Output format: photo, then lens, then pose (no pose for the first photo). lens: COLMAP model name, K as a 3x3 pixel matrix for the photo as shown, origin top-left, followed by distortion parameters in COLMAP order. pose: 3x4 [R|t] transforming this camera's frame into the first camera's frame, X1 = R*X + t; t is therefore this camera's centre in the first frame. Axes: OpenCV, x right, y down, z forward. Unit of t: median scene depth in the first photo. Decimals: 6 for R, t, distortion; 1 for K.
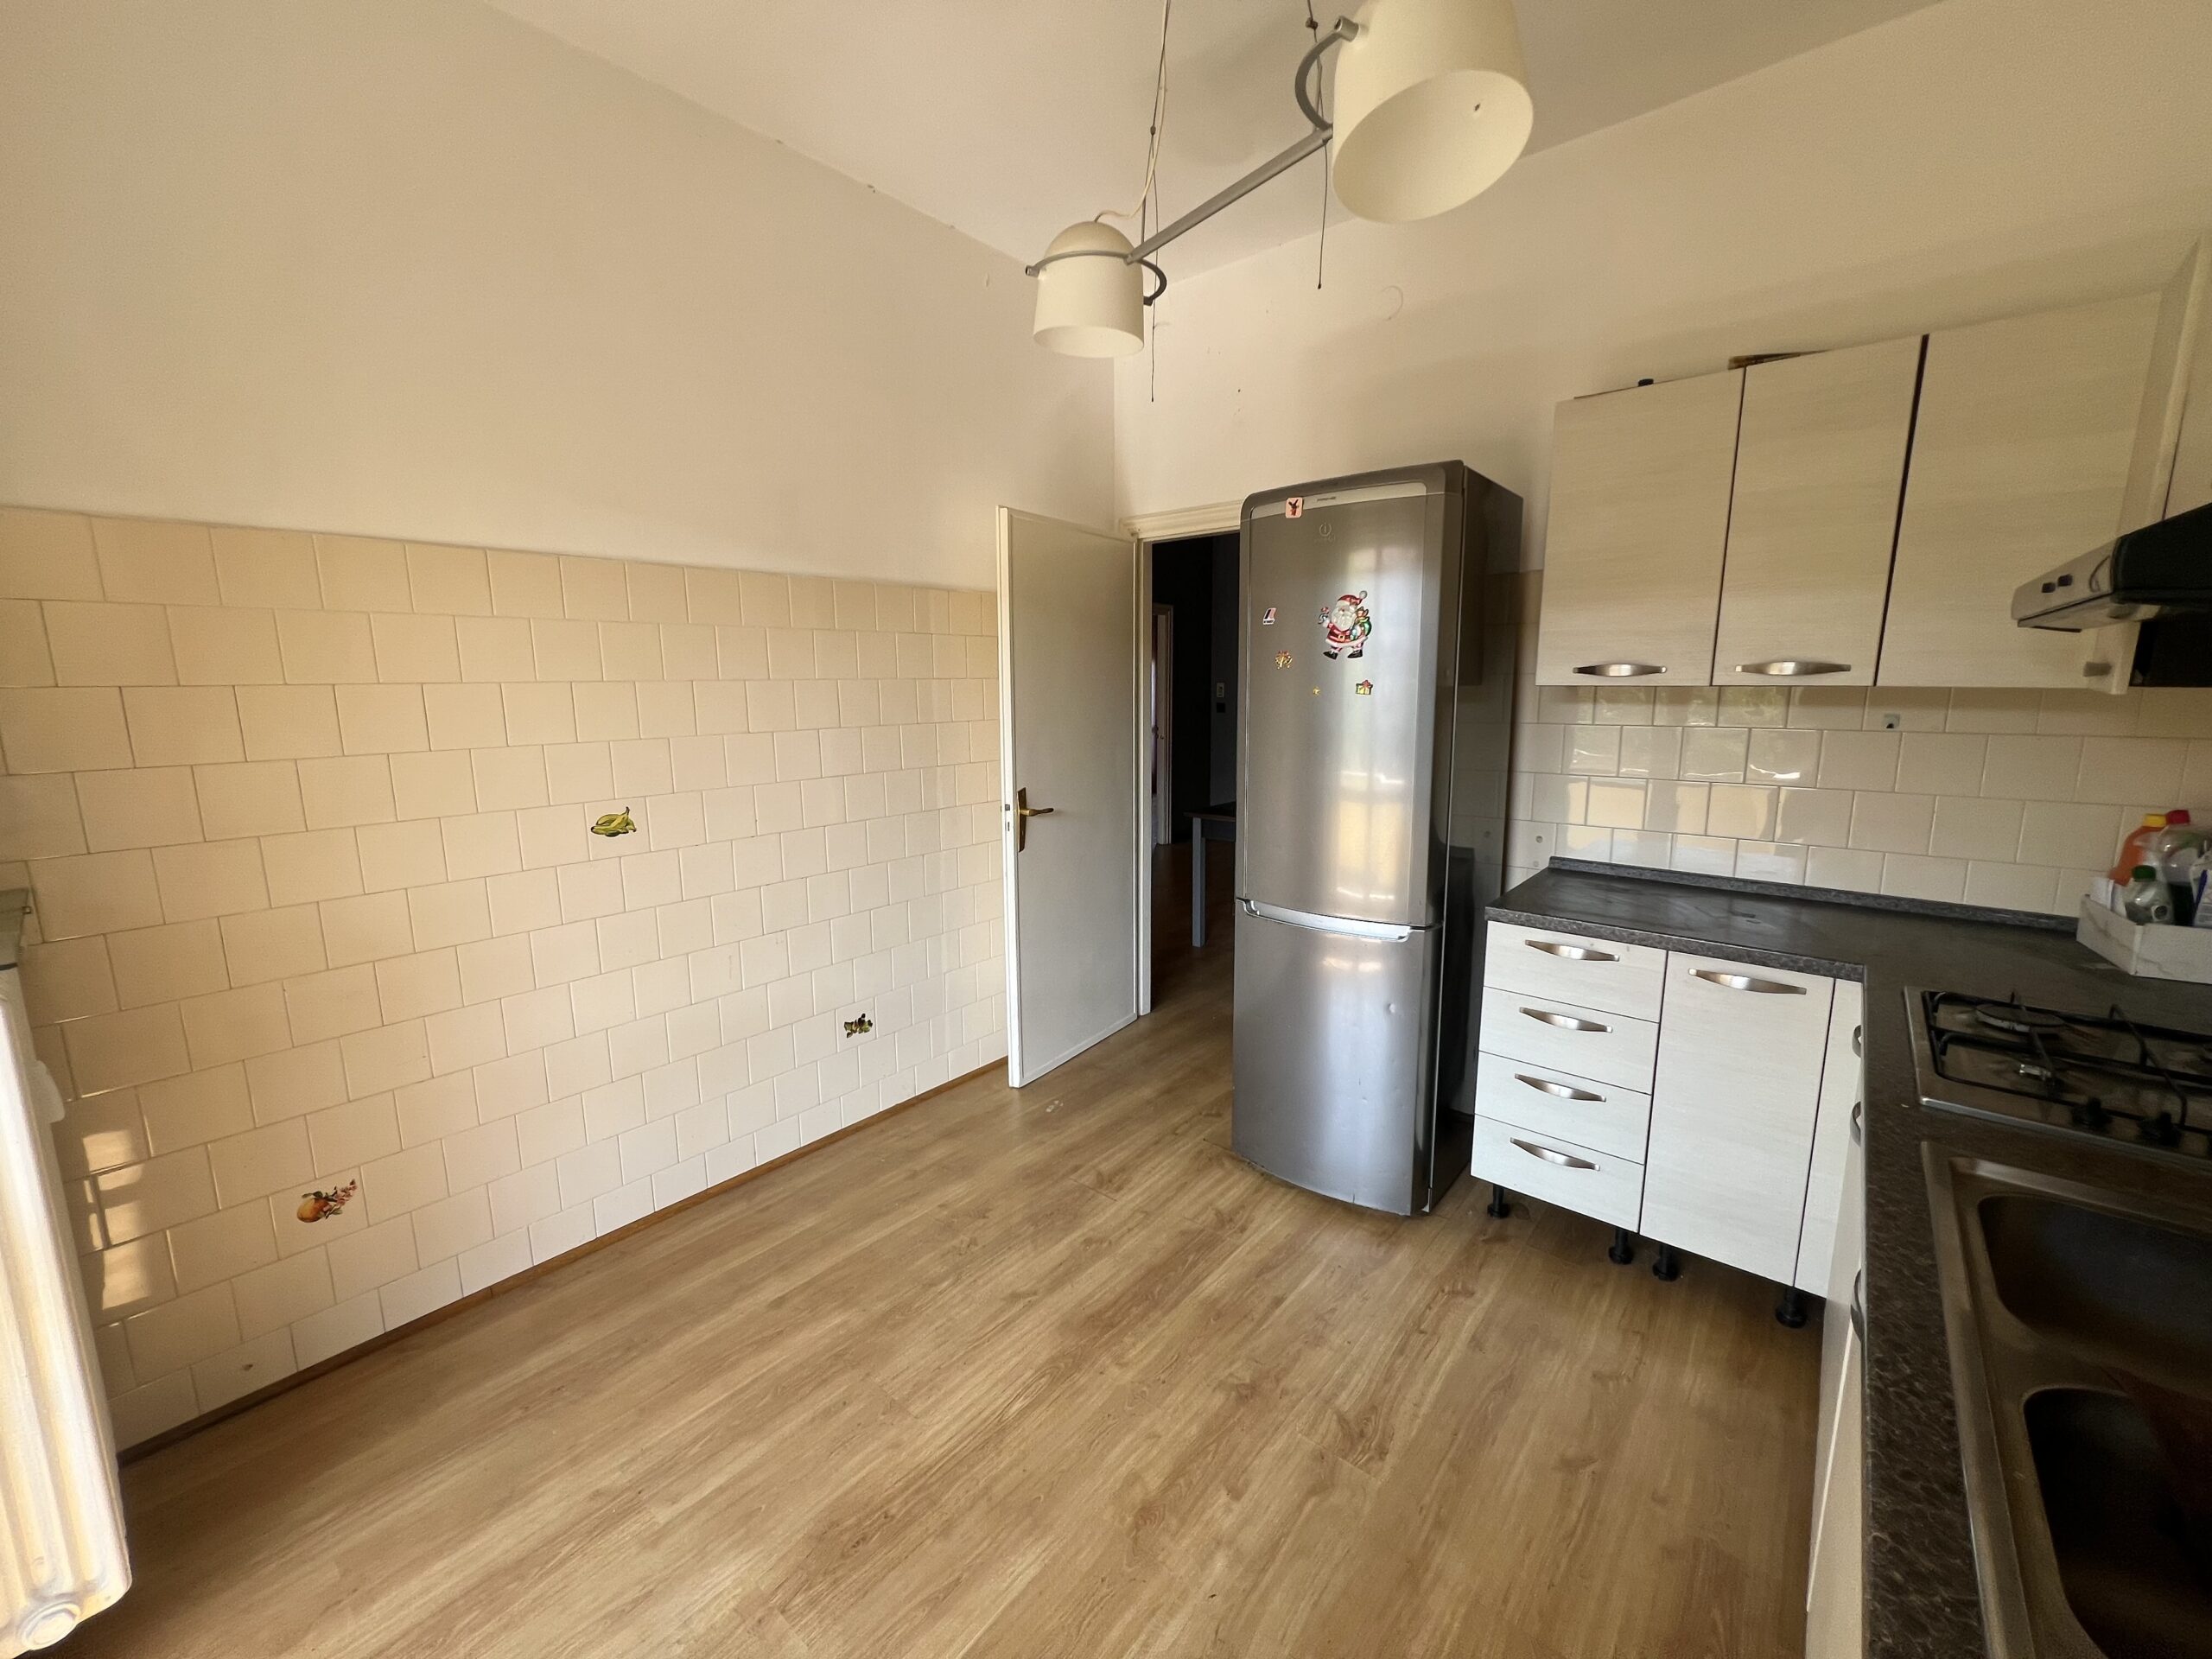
lens RADIAL K [[882.8, 0, 1096.4], [0, 882.8, 822.2], [0, 0, 1]] dist [-0.002570, 0.001218]
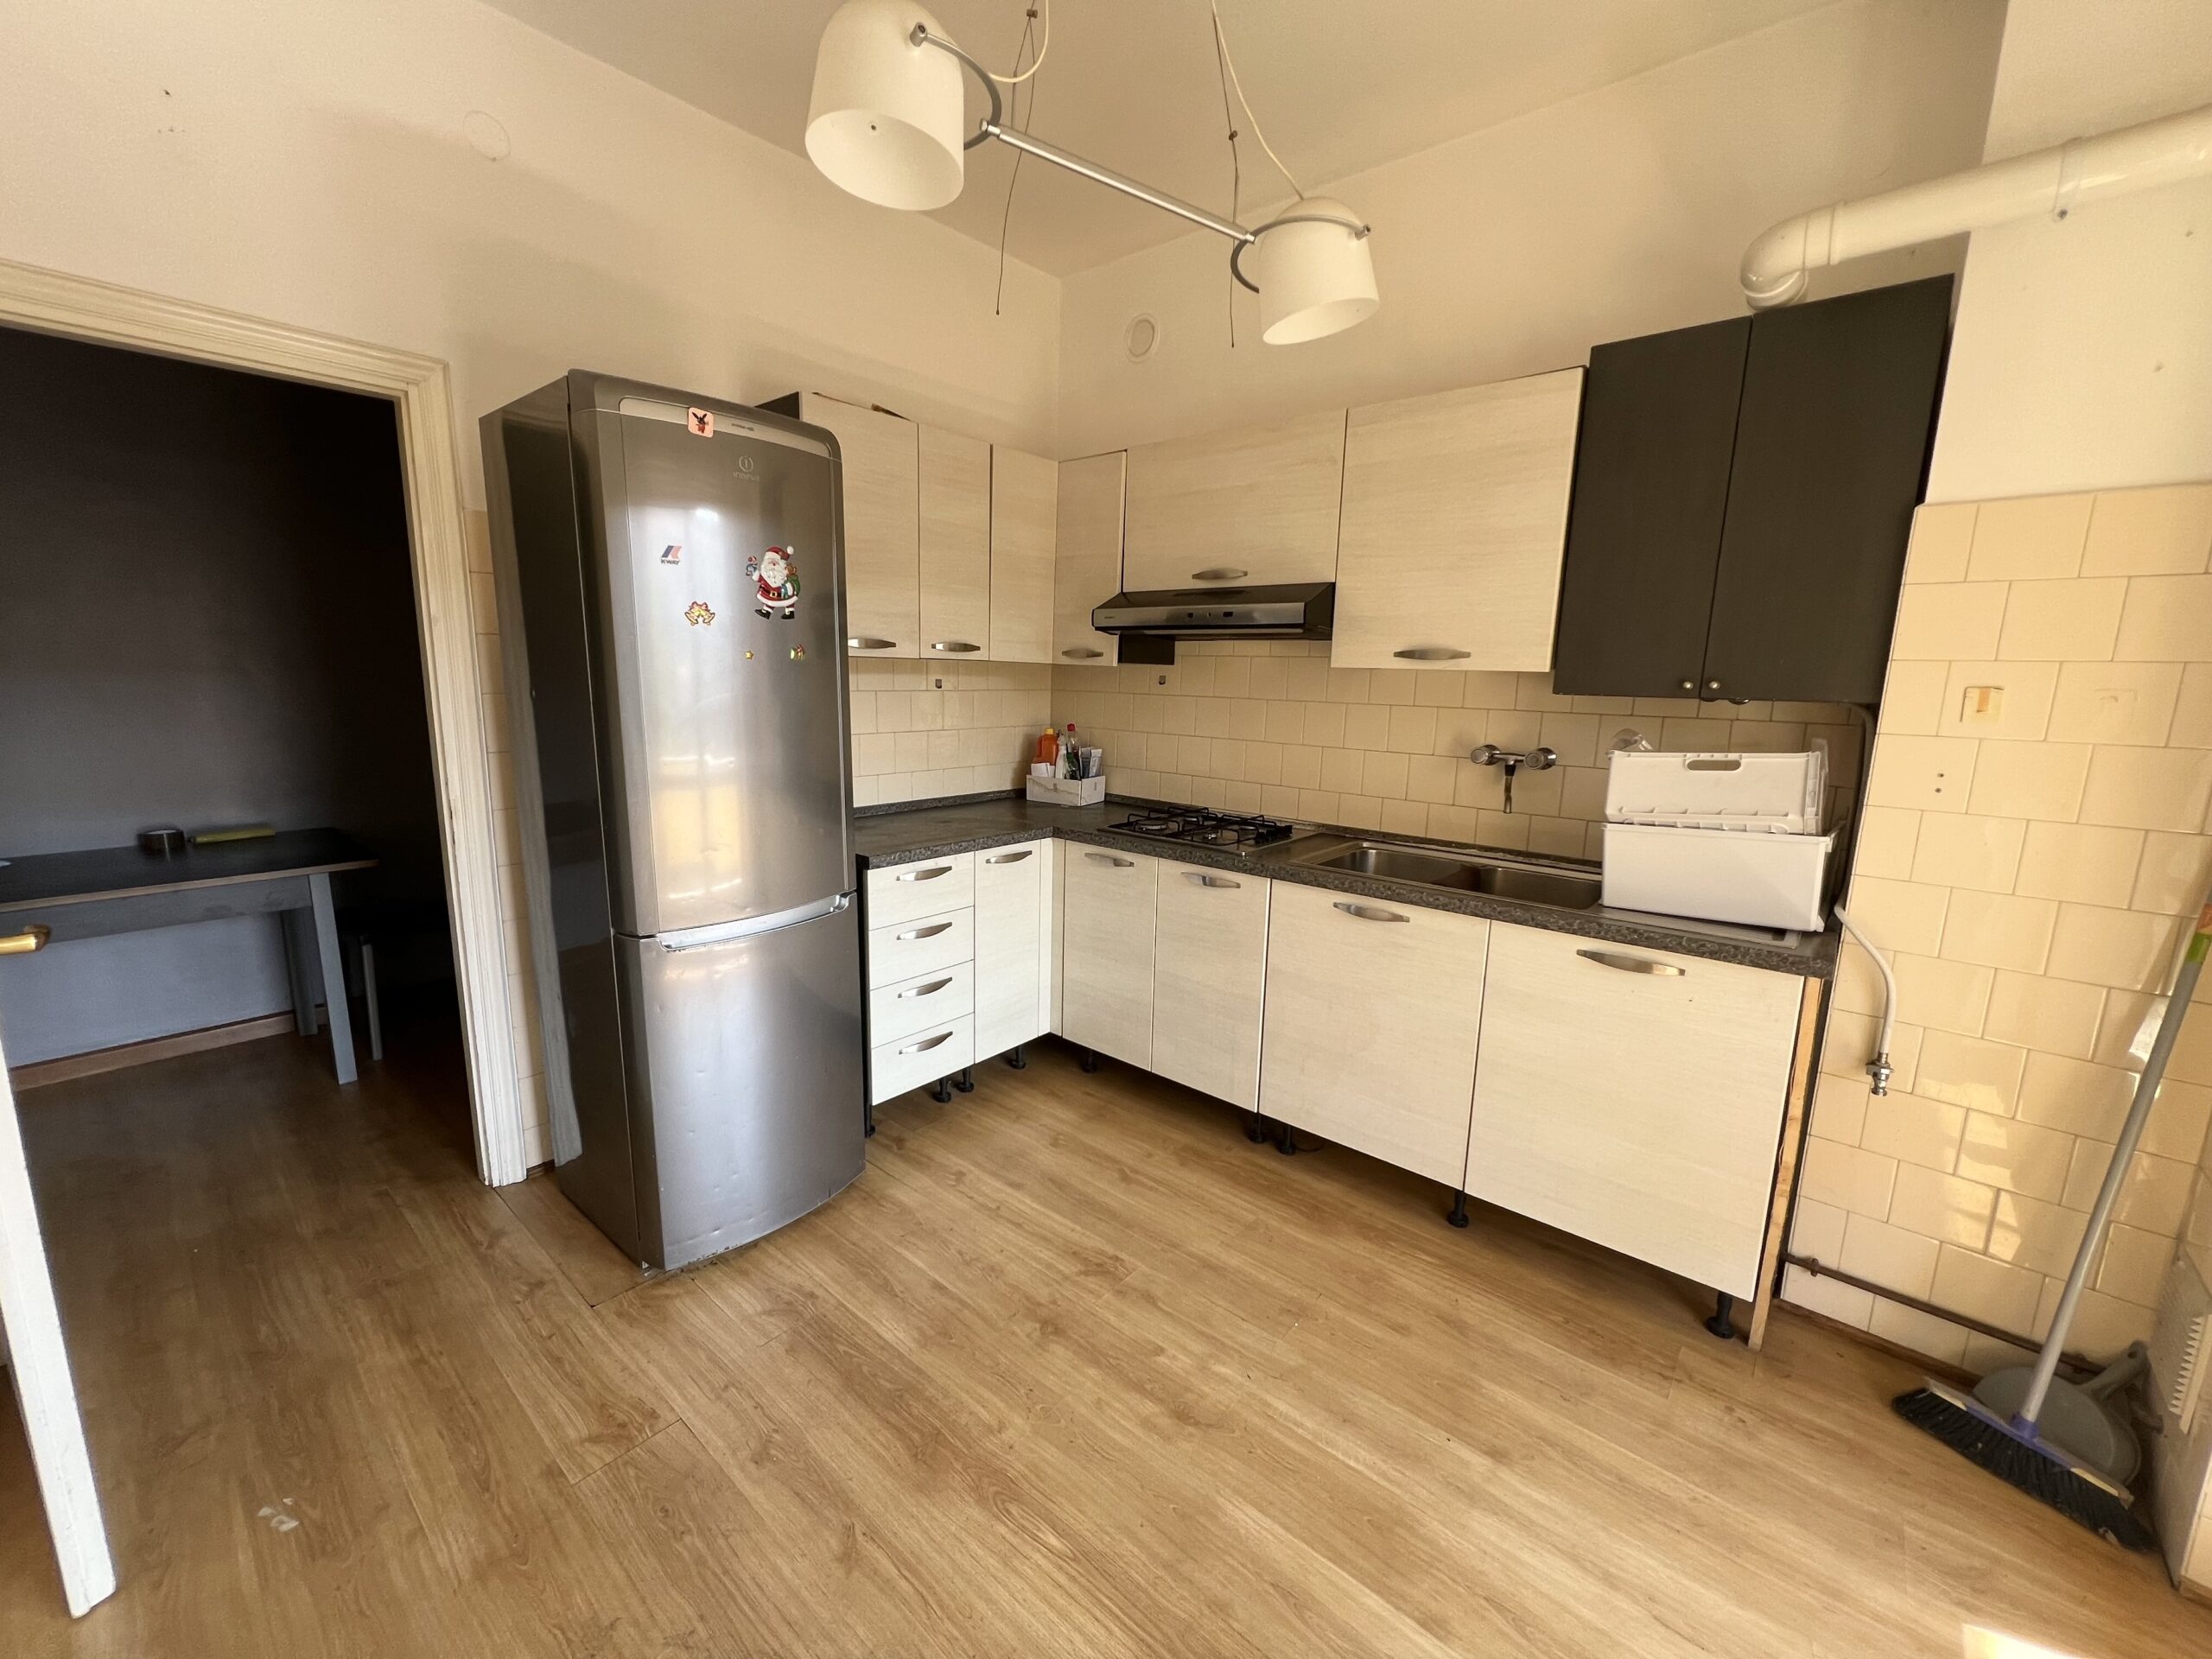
lens RADIAL K [[882.8, 0, 1096.4], [0, 882.8, 829.5], [0, 0, 1]] dist [-0.002570, 0.001218]
pose [[0.010836, -0.172046, 0.985029, -0.749931], [0.144543, 0.975011, 0.168706, -0.099079], [-0.989439, 0.140551, 0.035433, 0.814487]]
